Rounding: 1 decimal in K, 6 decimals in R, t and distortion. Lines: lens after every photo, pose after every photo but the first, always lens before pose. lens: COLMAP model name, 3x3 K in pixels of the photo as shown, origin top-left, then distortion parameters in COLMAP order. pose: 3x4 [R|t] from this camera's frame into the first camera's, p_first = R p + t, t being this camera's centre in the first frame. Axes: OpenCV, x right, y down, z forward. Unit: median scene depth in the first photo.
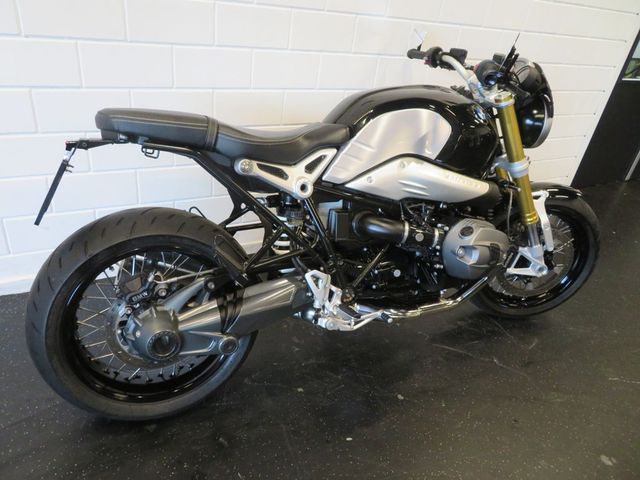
lens RADIAL K [[453.9, 0, 322.3], [0, 453.9, 239.7], [0, 0, 1]] dist [-0.012174, 0.006431]
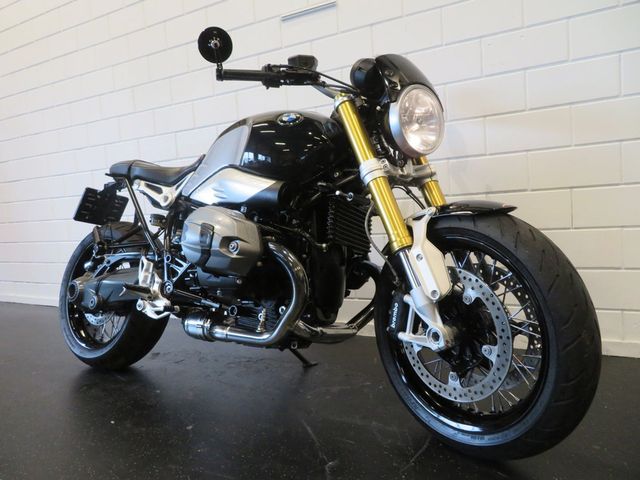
lens RADIAL K [[453.9, 0, 323.3], [0, 453.9, 243.0], [0, 0, 1]] dist [-0.012174, 0.006431]
pose [[0.529872, -0.089210, -0.843372, 1.237743], [-0.303705, 0.908540, -0.286914, 0.228710], [0.791833, 0.408164, 0.454317, 0.770616]]
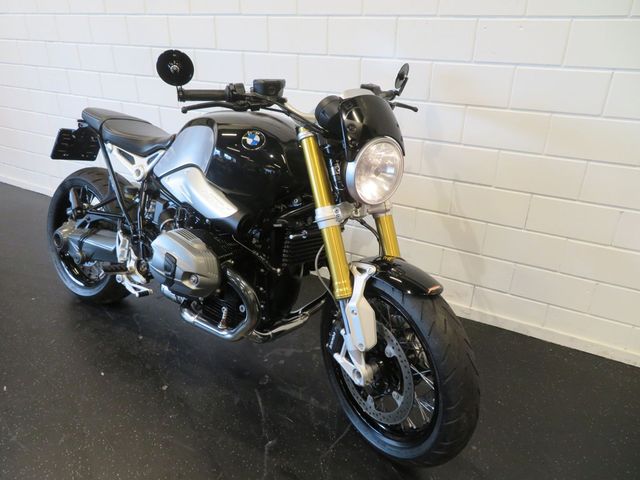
lens RADIAL K [[453.9, 0, 323.4], [0, 453.9, 242.3], [0, 0, 1]] dist [-0.012174, 0.006431]
pose [[0.526662, 0.259232, -0.809584, 1.329048], [-0.383661, 0.922340, 0.045752, -0.187800], [0.758572, 0.286510, 0.585219, 0.648463]]
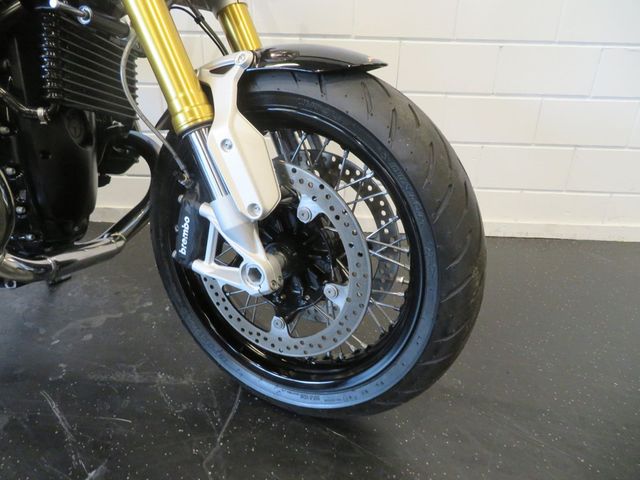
lens RADIAL K [[453.9, 0, 318.3], [0, 453.9, 240.2], [0, 0, 1]] dist [-0.012174, 0.006431]
pose [[0.848510, 0.118348, -0.515776, 0.968999], [-0.192775, 0.976826, -0.092999, 0.085615], [0.492817, 0.178339, 0.851661, 0.957597]]
